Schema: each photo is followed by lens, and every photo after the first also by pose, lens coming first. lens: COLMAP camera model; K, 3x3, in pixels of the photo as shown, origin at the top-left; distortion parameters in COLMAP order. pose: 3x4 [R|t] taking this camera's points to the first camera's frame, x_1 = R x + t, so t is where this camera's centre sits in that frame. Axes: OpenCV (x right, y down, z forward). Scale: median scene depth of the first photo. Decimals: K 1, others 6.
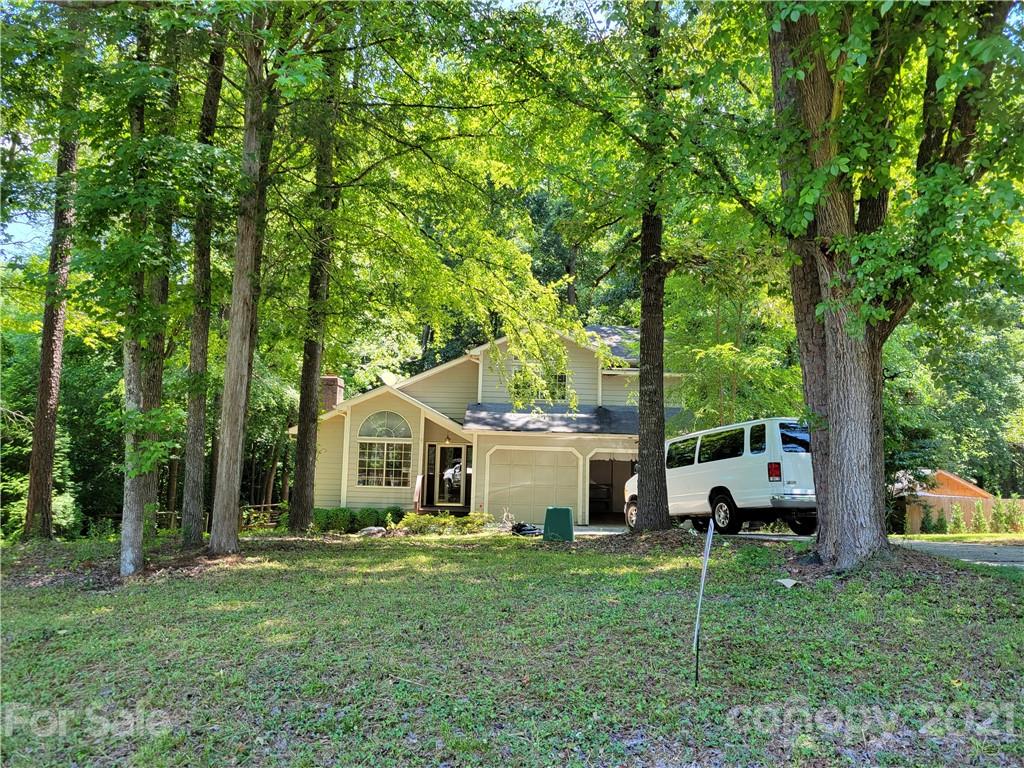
lens RADIAL K [[777.3, 0, 506.8], [0, 777.3, 383.8], [0, 0, 1]] dist [0.039869, -0.004732]
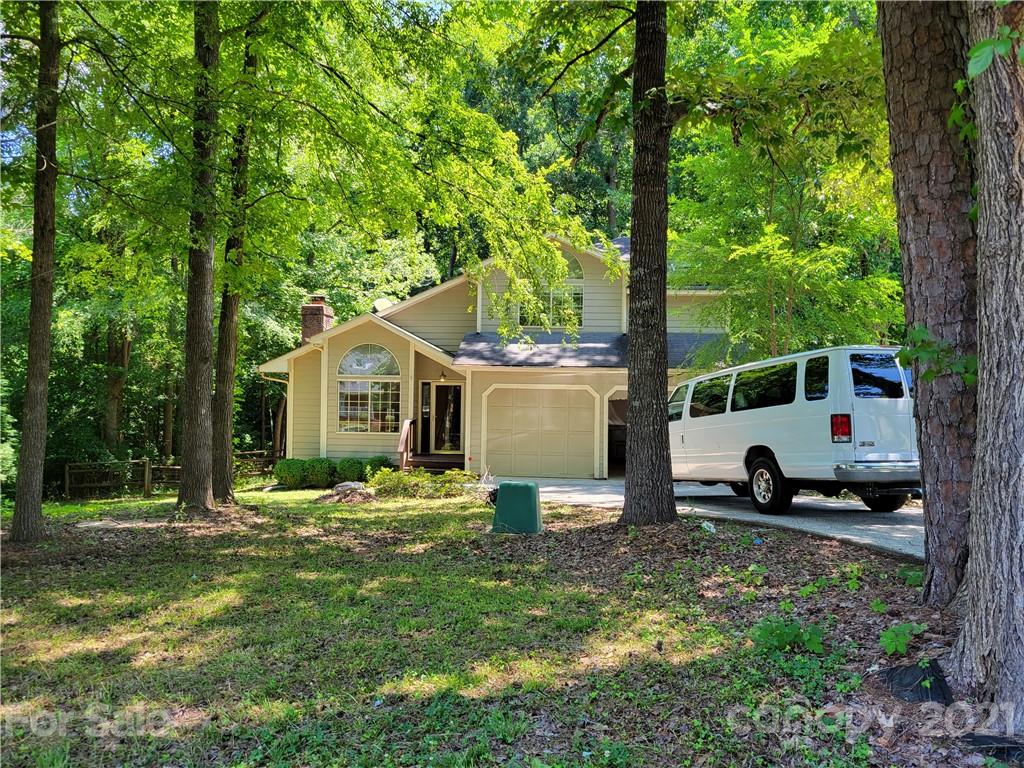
lens RADIAL K [[777.3, 0, 518.2], [0, 777.3, 385.7], [0, 0, 1]] dist [0.039869, -0.004732]
pose [[0.997907, -0.013024, -0.063338, 0.065969], [0.018891, 0.995492, 0.092943, 0.005837], [0.061842, -0.093945, 0.993655, 0.192694]]
